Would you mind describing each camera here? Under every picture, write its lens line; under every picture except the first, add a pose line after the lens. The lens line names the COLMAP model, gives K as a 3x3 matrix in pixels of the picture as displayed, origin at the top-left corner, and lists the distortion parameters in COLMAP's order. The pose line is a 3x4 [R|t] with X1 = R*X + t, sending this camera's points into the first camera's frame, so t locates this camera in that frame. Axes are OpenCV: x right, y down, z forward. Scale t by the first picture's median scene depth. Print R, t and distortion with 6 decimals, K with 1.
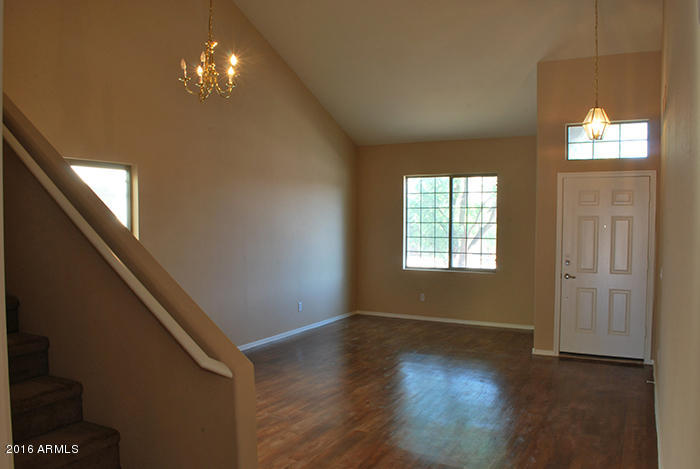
lens RADIAL K [[563.9, 0, 351.9], [0, 563.9, 235.7], [0, 0, 1]] dist [-0.016405, 0.004133]
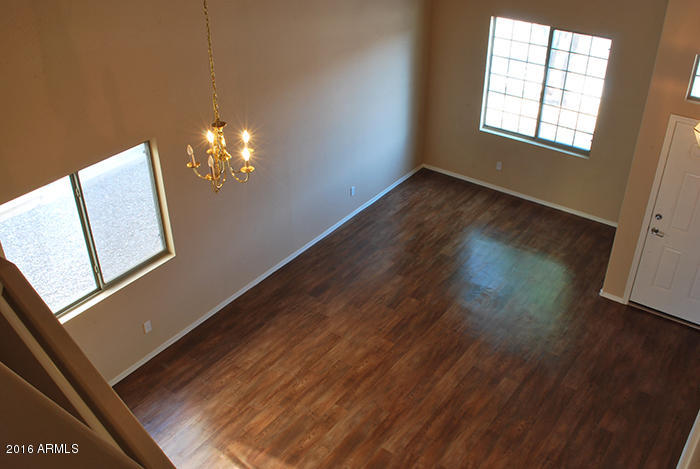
lens RADIAL K [[691.0, 0, 349.3], [0, 691.0, 234.2], [0, 0, 1]] dist [-0.013123, 0.000000]
pose [[0.989892, 0.067726, -0.124608, 0.041232], [0.003251, 0.867547, 0.497344, -0.343826], [0.141787, -0.492722, 0.858558, 0.024786]]
